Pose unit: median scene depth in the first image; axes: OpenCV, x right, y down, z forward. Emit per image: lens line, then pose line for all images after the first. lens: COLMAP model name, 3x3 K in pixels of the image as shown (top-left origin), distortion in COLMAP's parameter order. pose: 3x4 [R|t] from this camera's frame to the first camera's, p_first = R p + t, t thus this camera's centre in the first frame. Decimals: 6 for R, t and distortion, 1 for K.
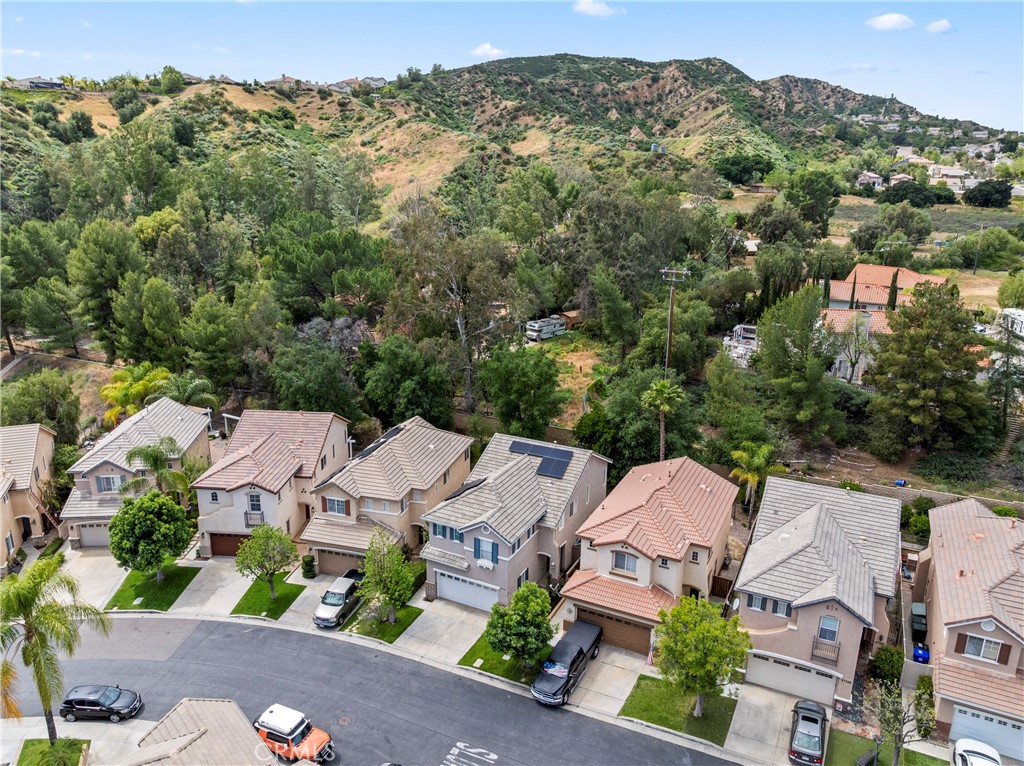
lens RADIAL K [[720.7, 0, 512.0], [0, 720.7, 383.0], [0, 0, 1]] dist [-0.007309, -0.054216]
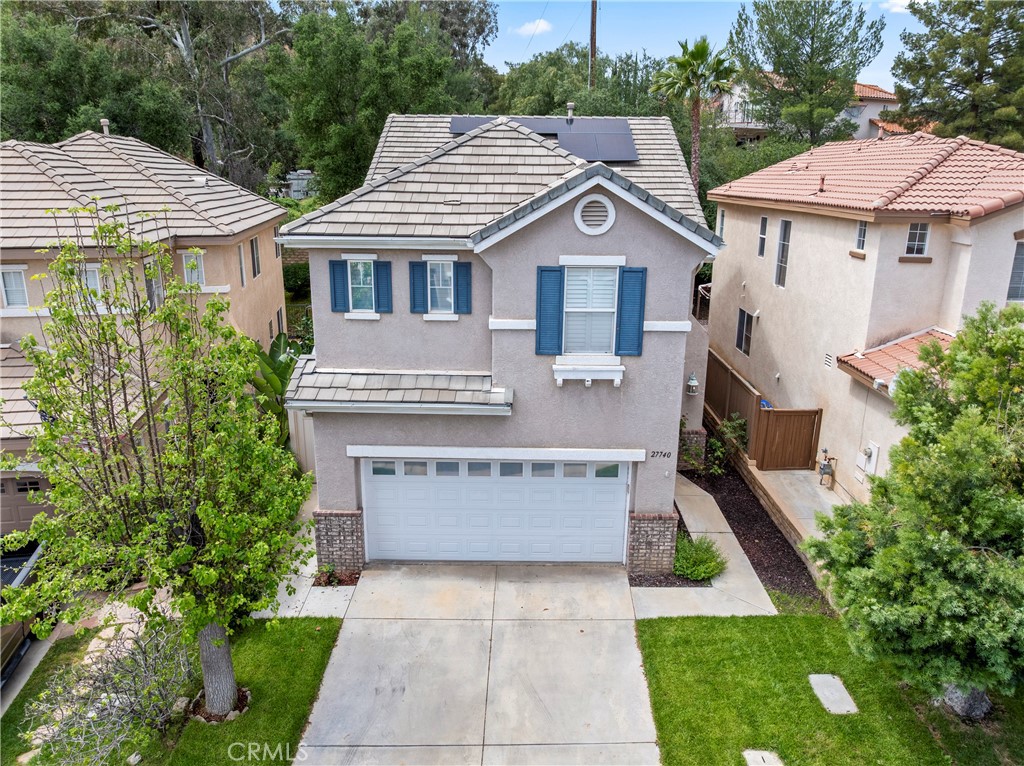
lens RADIAL K [[725.8, 0, 514.4], [0, 725.8, 378.9], [0, 0, 1]] dist [-0.056517, 0.030802]
pose [[0.897447, -0.125716, 0.422828, -0.157374], [0.125466, 0.991687, 0.028551, 0.229225], [-0.422902, 0.027428, 0.905760, 0.732615]]
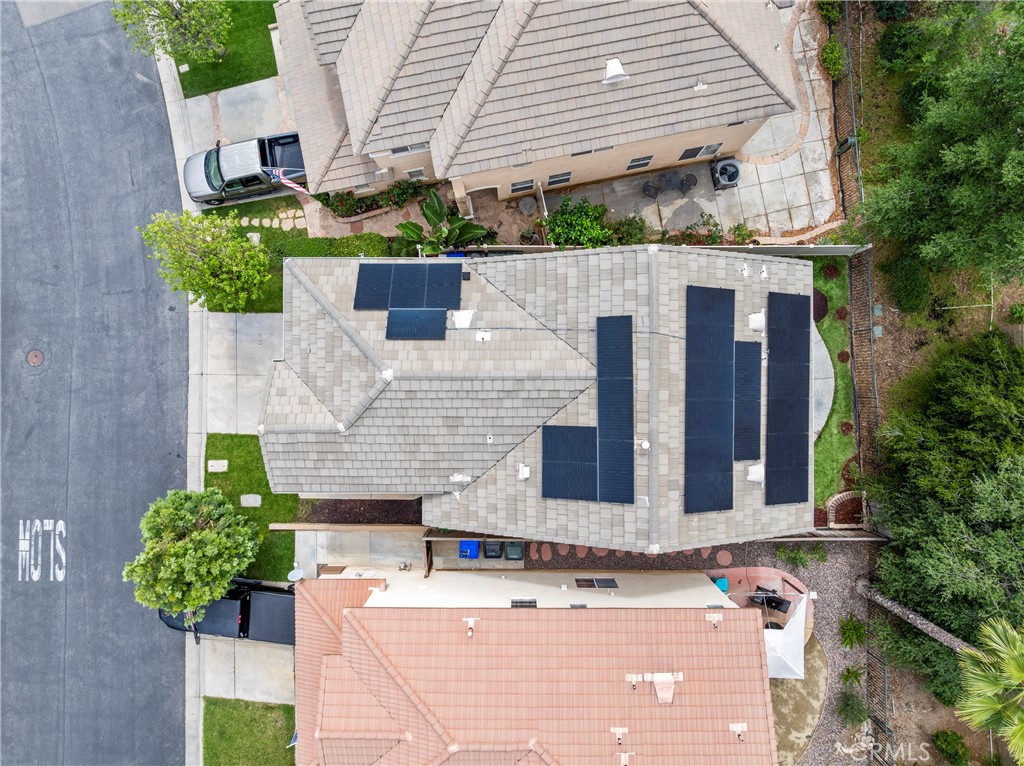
lens RADIAL K [[720.7, 0, 512.0], [0, 720.7, 383.0], [0, 0, 1]] dist [-0.007309, -0.054216]
pose [[0.444756, 0.895310, -0.024742, 0.017170], [-0.232009, 0.141847, 0.962315, -0.257526], [0.865080, -0.422255, 0.270807, 0.939451]]
